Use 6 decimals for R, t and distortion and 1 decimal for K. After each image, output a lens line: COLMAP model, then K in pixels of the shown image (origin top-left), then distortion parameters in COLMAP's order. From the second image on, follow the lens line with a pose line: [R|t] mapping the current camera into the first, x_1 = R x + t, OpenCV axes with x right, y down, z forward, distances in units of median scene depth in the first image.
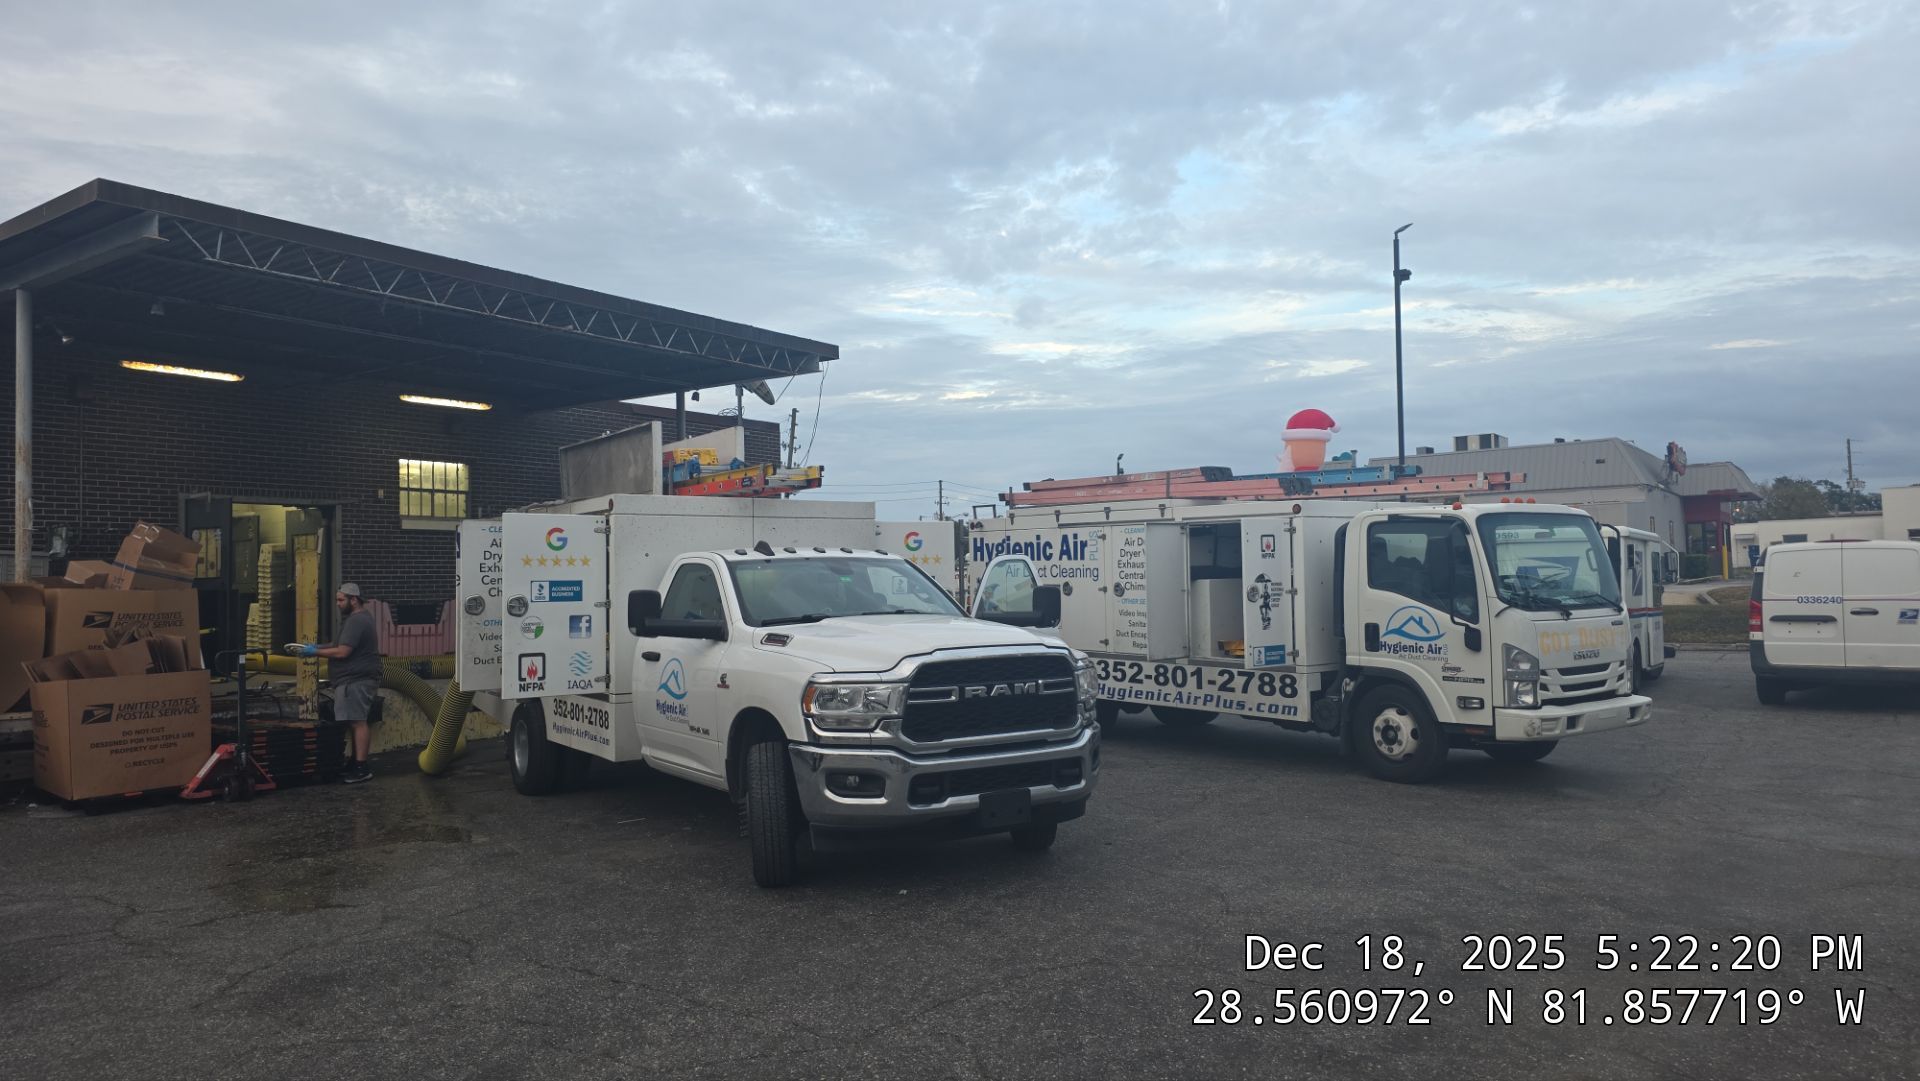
lens RADIAL K [[1274.2, 0, 990.8], [0, 1274.2, 529.4], [0, 0, 1]] dist [0.057753, -0.022126]
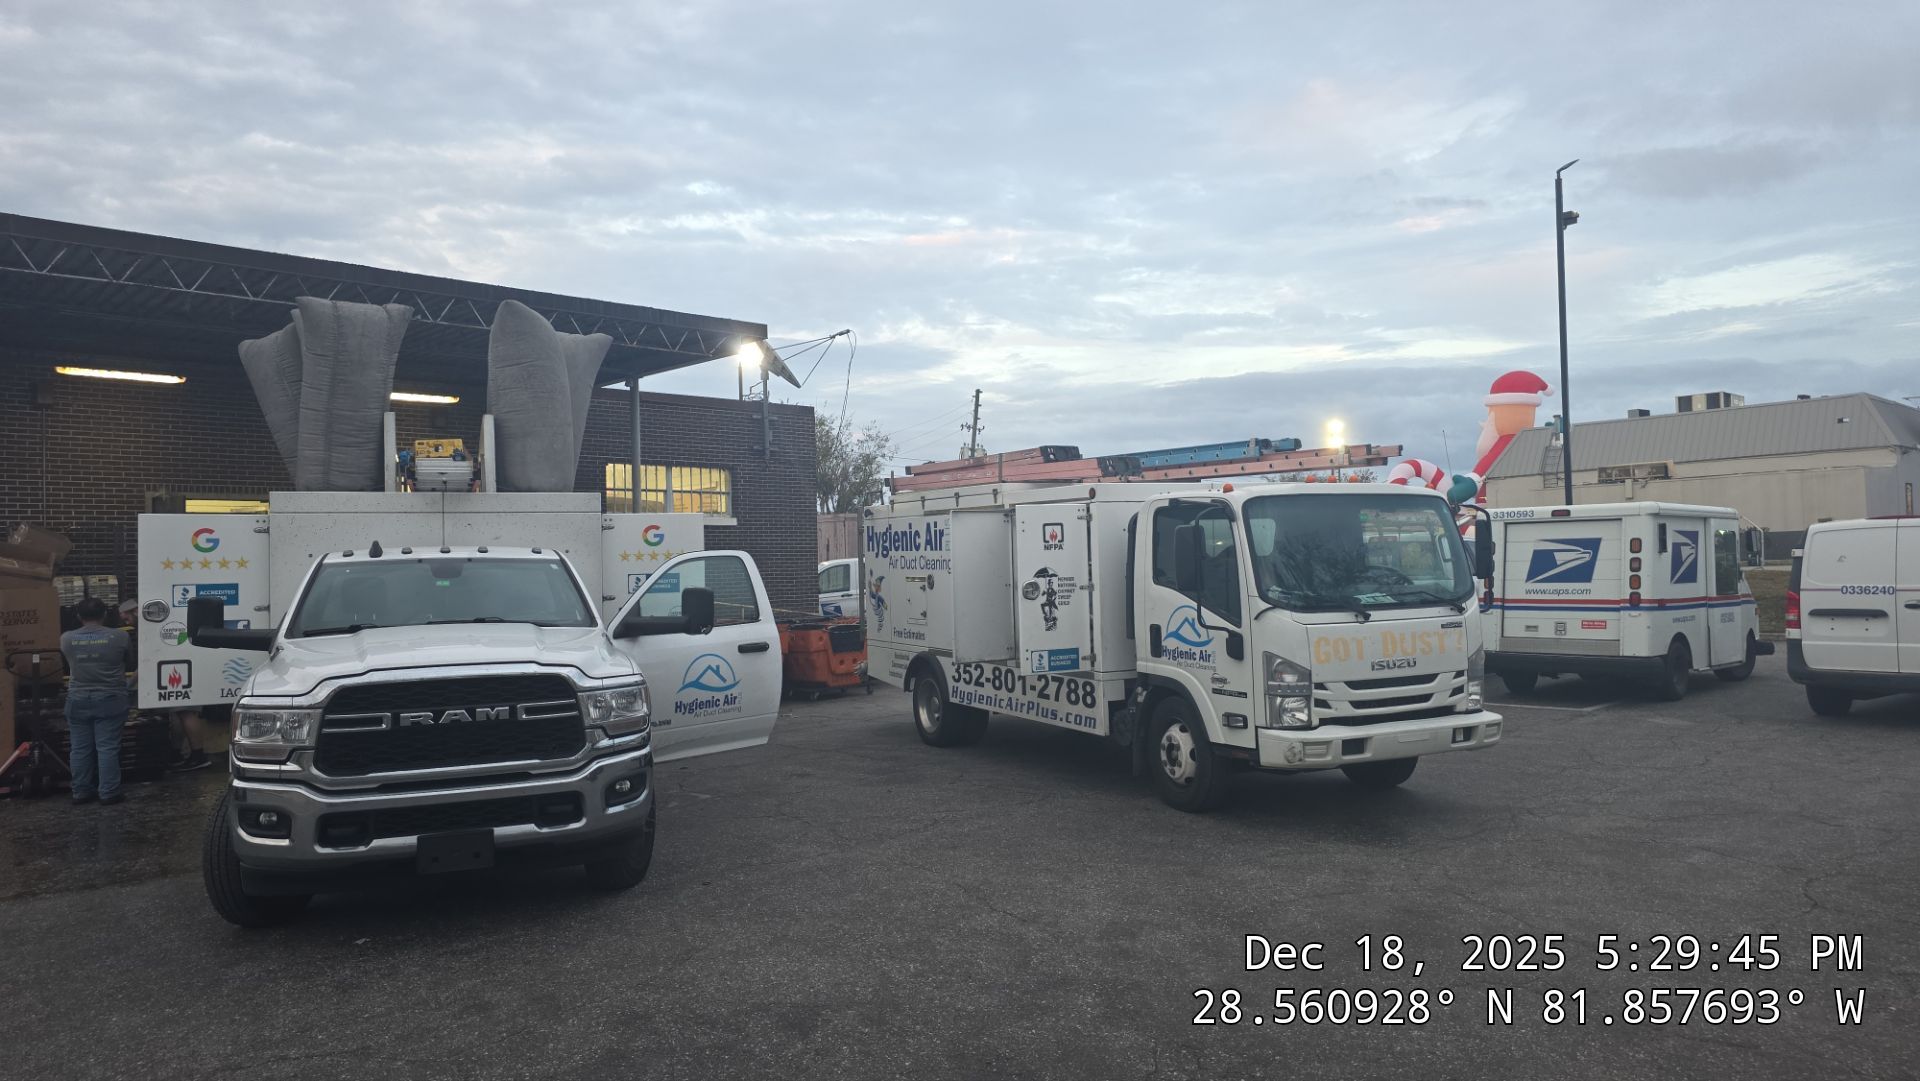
lens RADIAL K [[1274.2, 0, 1008.9], [0, 1274.2, 526.2], [0, 0, 1]] dist [0.057753, -0.022126]
pose [[0.982723, -0.011236, -0.184741, 0.350054], [0.014116, 0.999798, 0.014285, -0.006983], [0.184543, -0.016646, 0.982683, 0.133201]]
